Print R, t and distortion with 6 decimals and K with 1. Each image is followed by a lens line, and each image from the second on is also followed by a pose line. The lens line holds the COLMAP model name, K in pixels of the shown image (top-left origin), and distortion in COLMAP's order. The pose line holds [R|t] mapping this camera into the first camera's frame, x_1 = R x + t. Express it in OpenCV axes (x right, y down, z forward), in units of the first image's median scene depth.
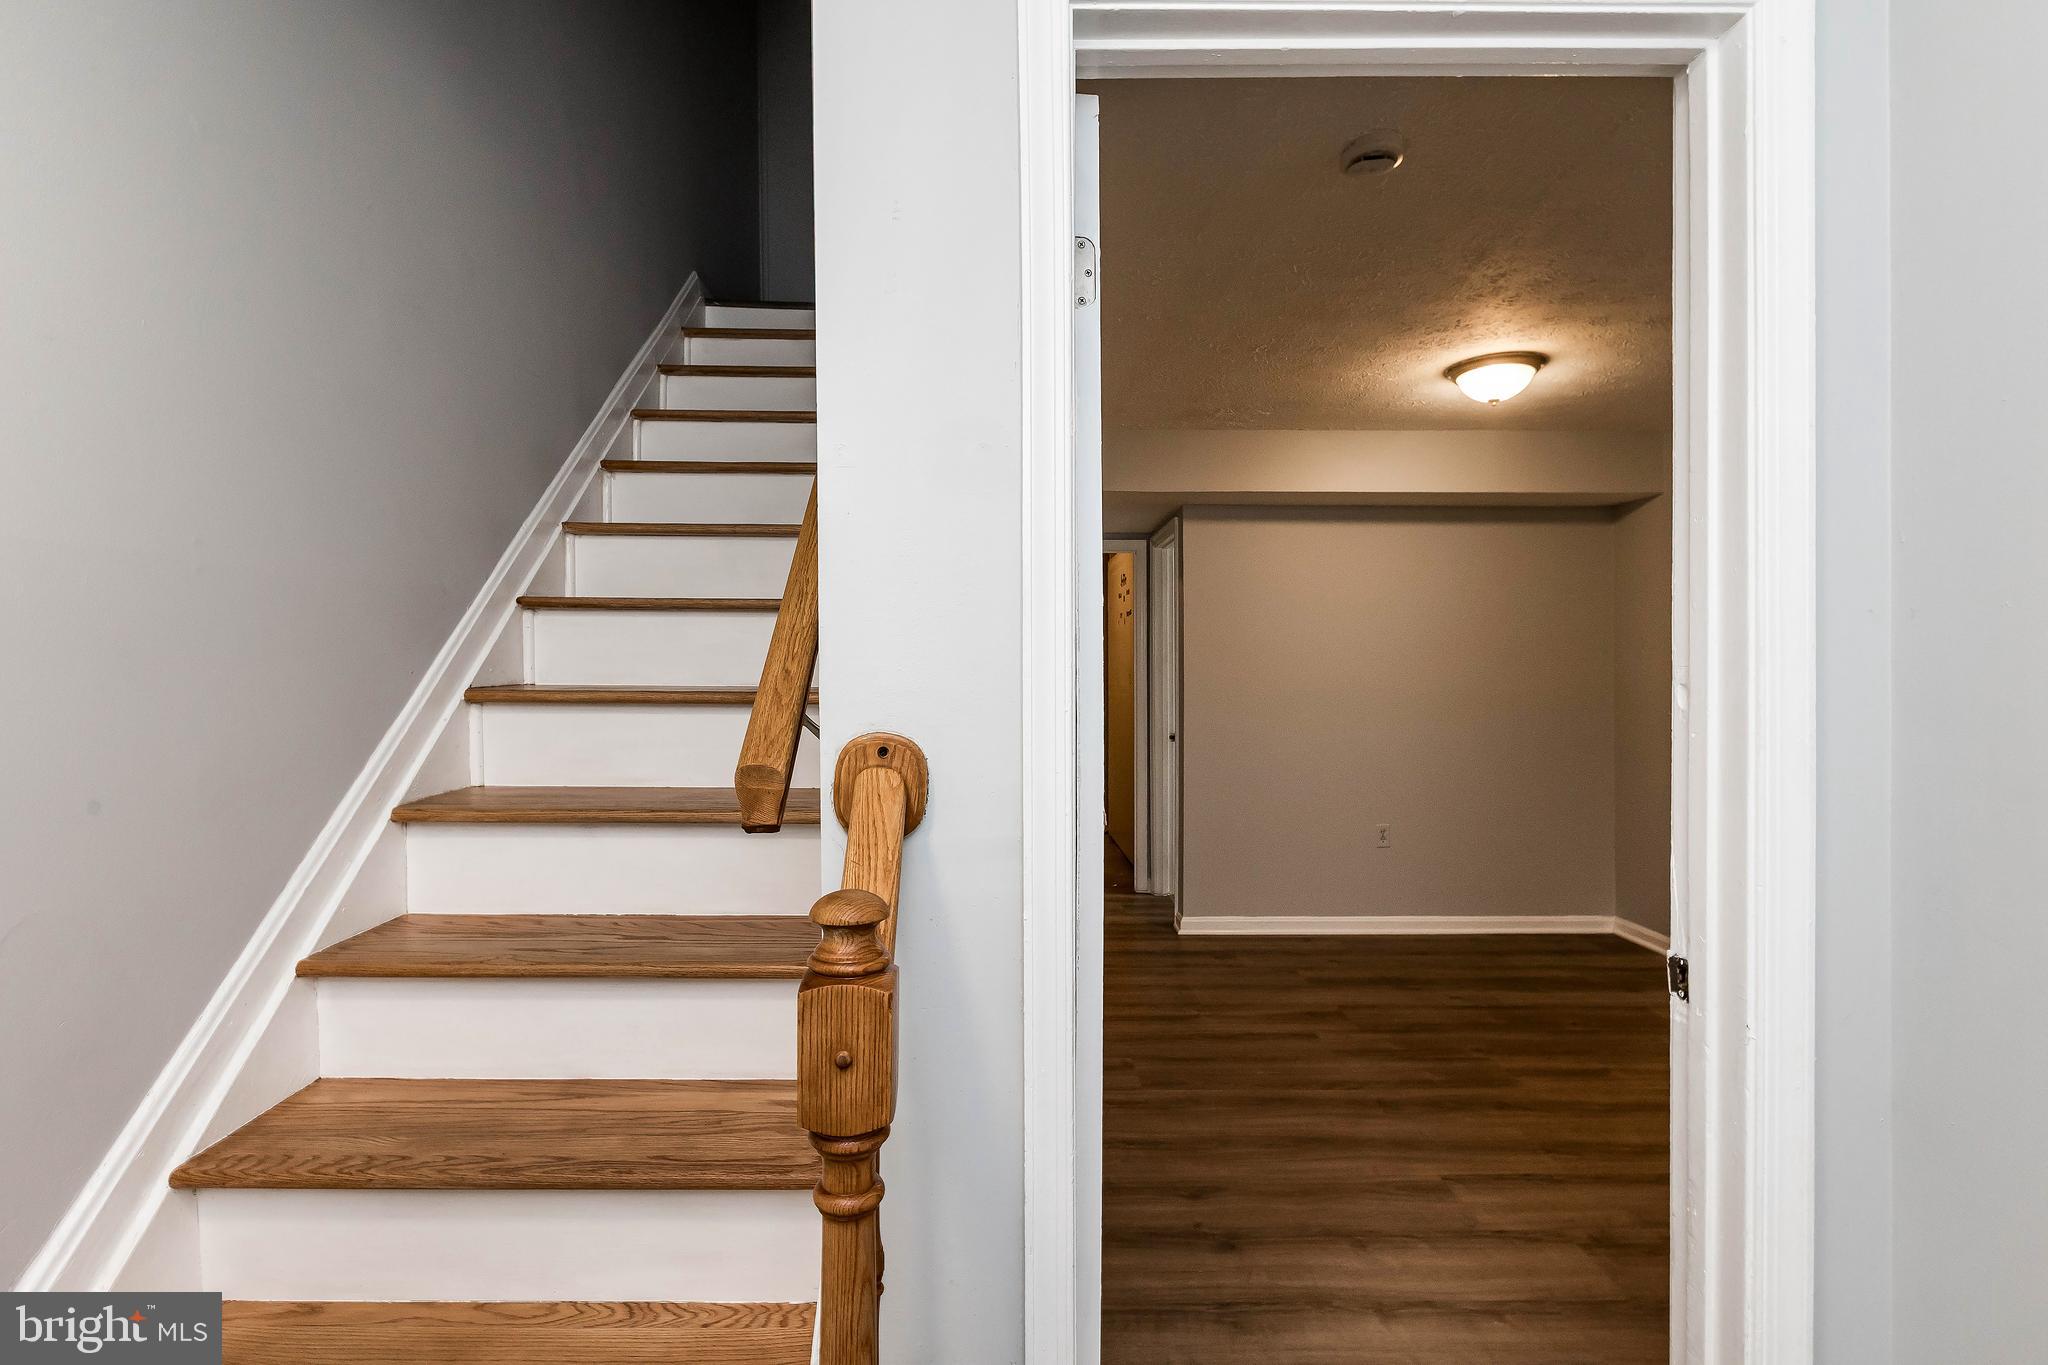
lens RADIAL K [[891.5, 0, 1010.8], [0, 891.5, 678.4], [0, 0, 1]] dist [0.012258, -0.000052]
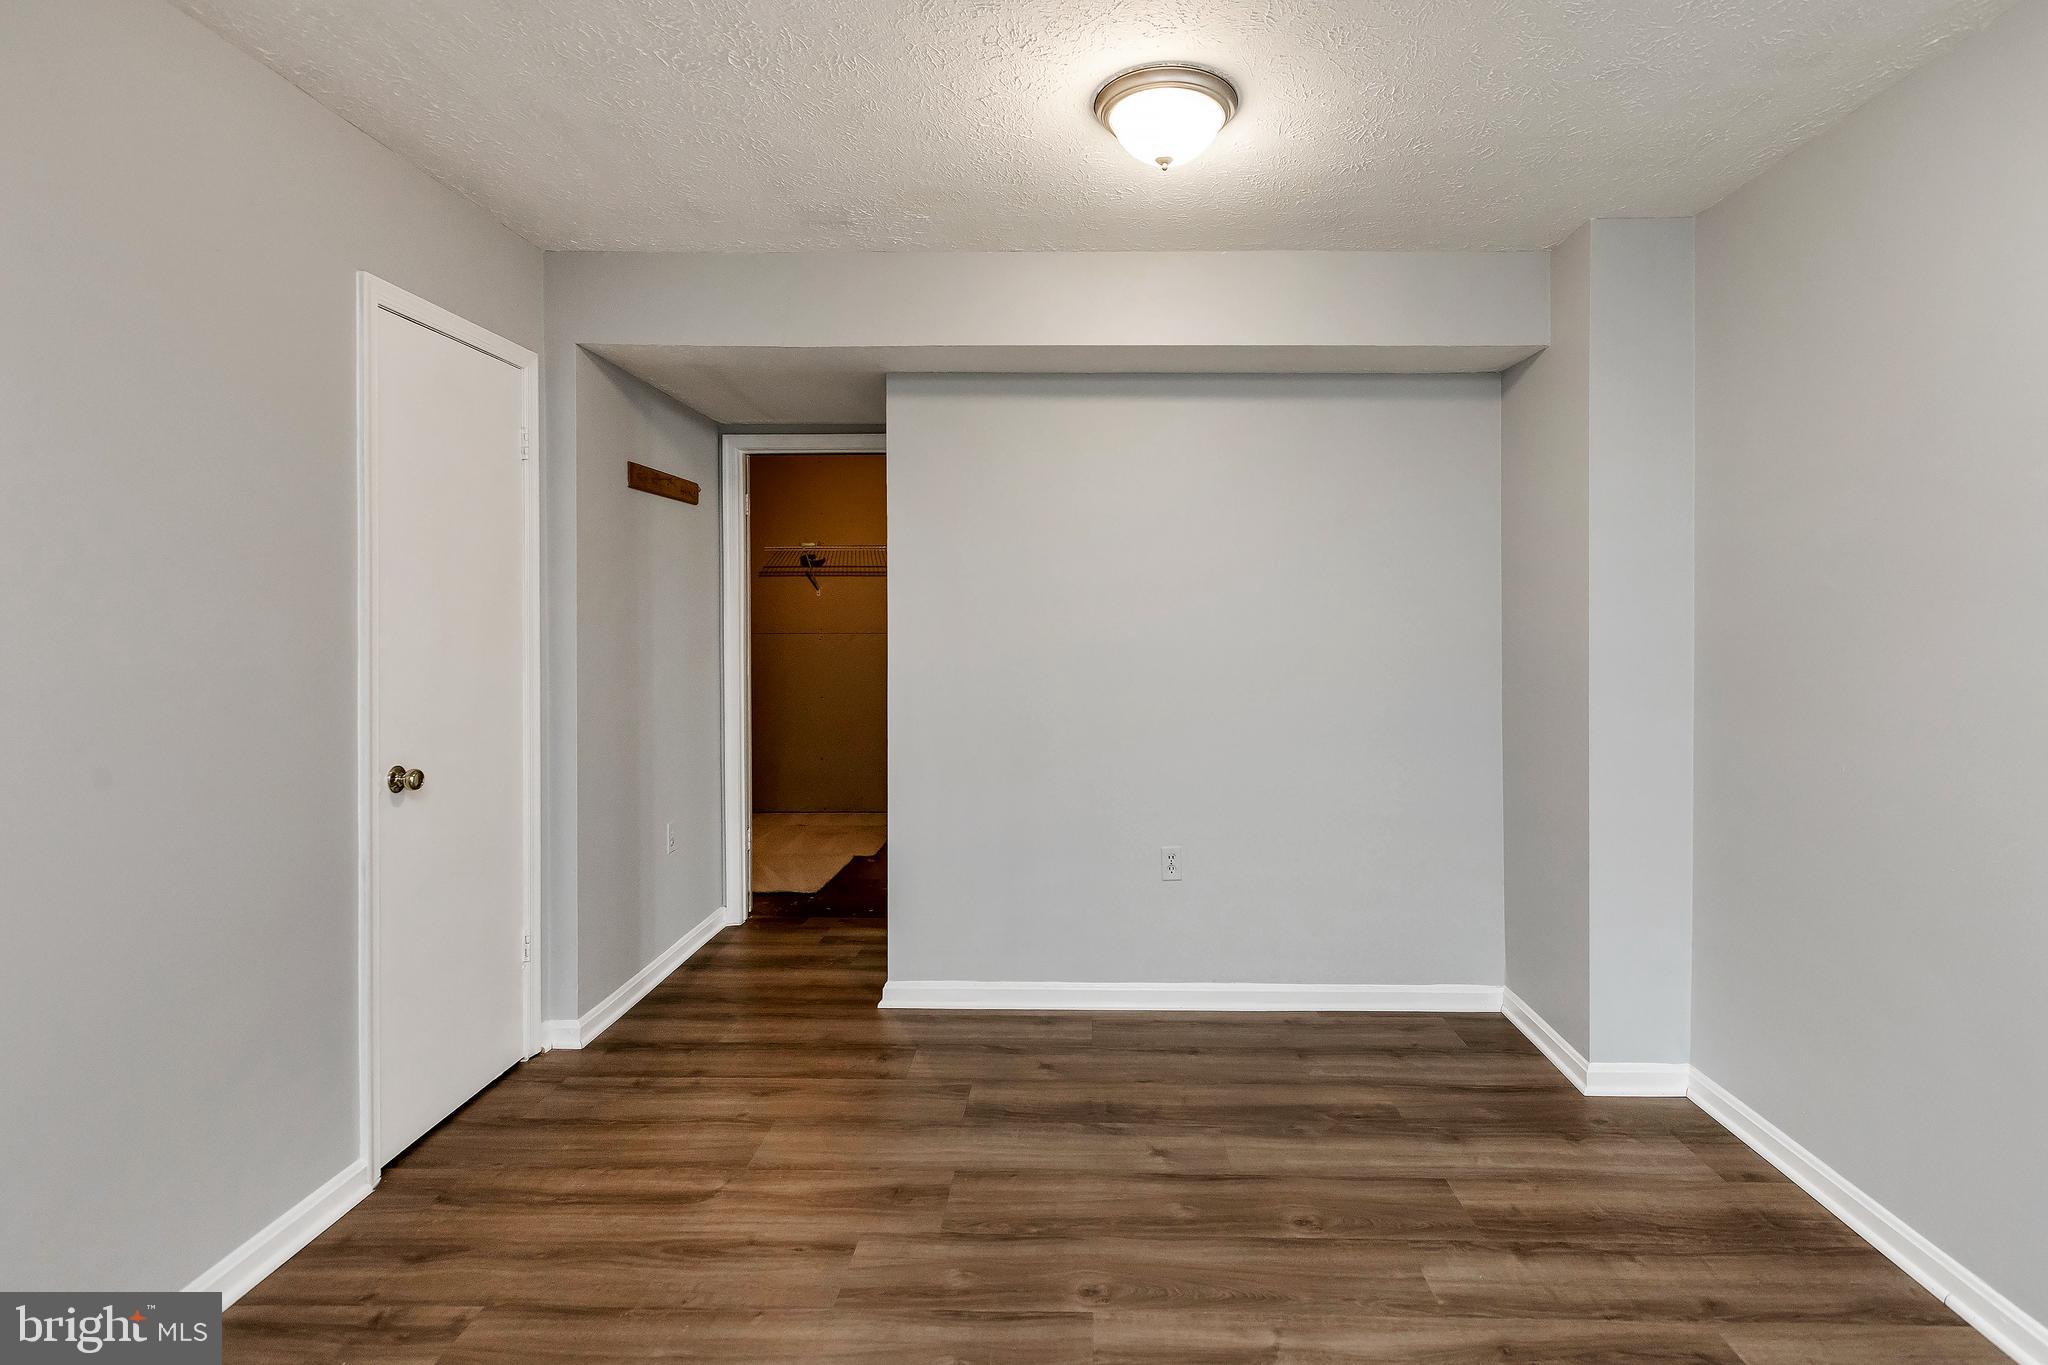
lens RADIAL K [[1013.9, 0, 1053.8], [0, 1013.9, 623.5], [0, 0, 1]] dist [0.004564, -0.001753]
pose [[0.999978, -0.002298, -0.006223, 0.434385], [0.002319, 0.999992, 0.003402, -0.008969], [0.006215, -0.003416, 0.999975, 0.309652]]
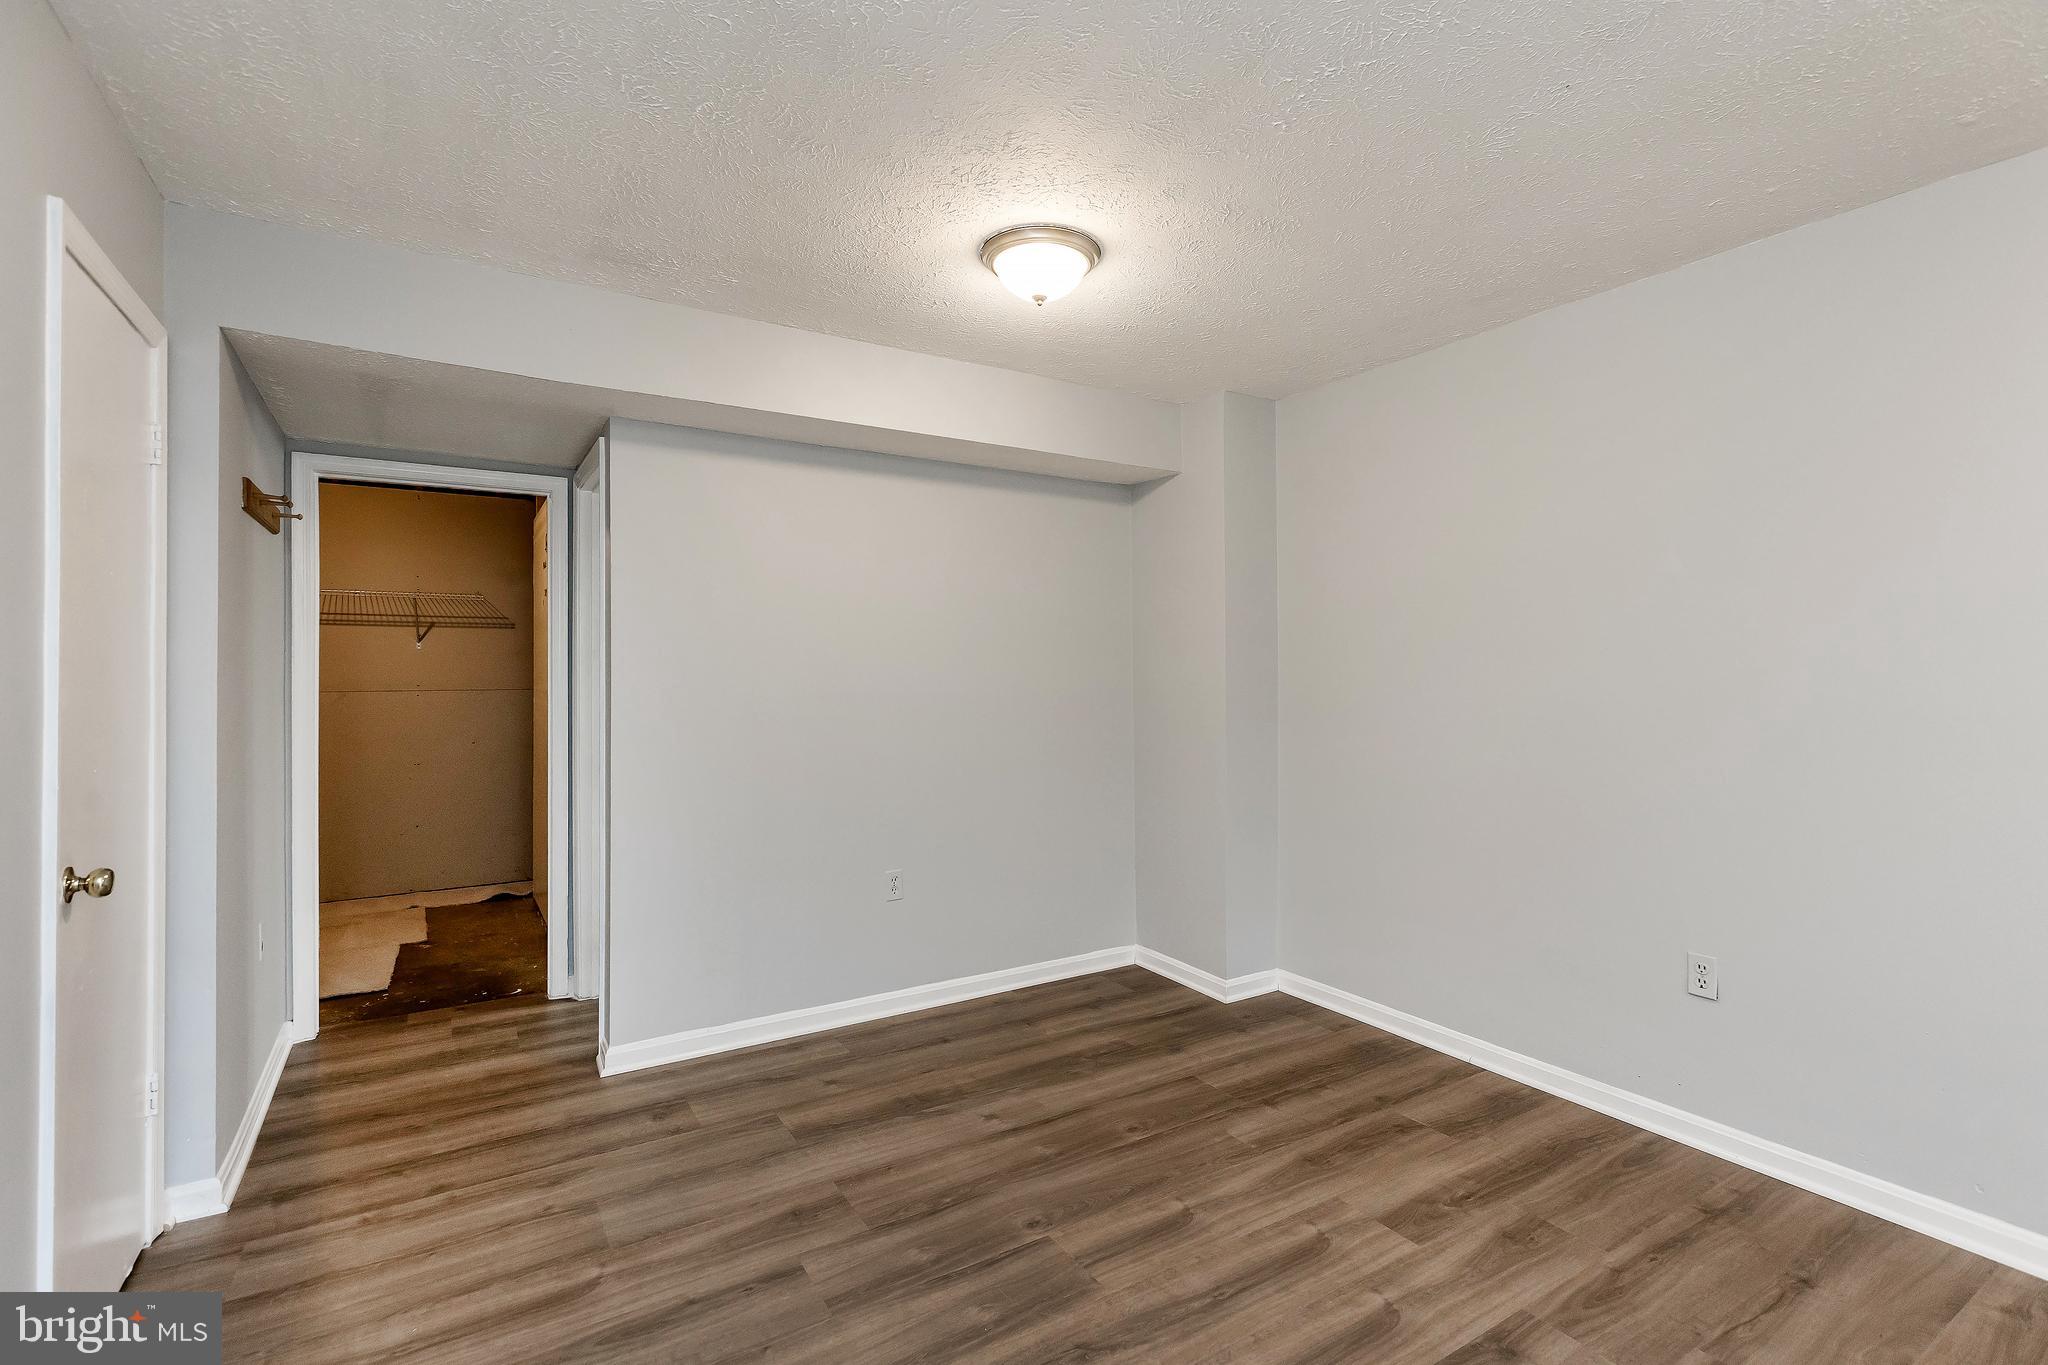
lens RADIAL K [[930.4, 0, 1048.4], [0, 930.4, 661.3], [0, 0, 1]] dist [0.004182, -0.000646]
pose [[0.840214, 0.002472, 0.542250, 0.124939], [0.006443, 0.999874, -0.014542, -0.003222], [-0.542217, 0.015712, 0.840092, 0.336457]]
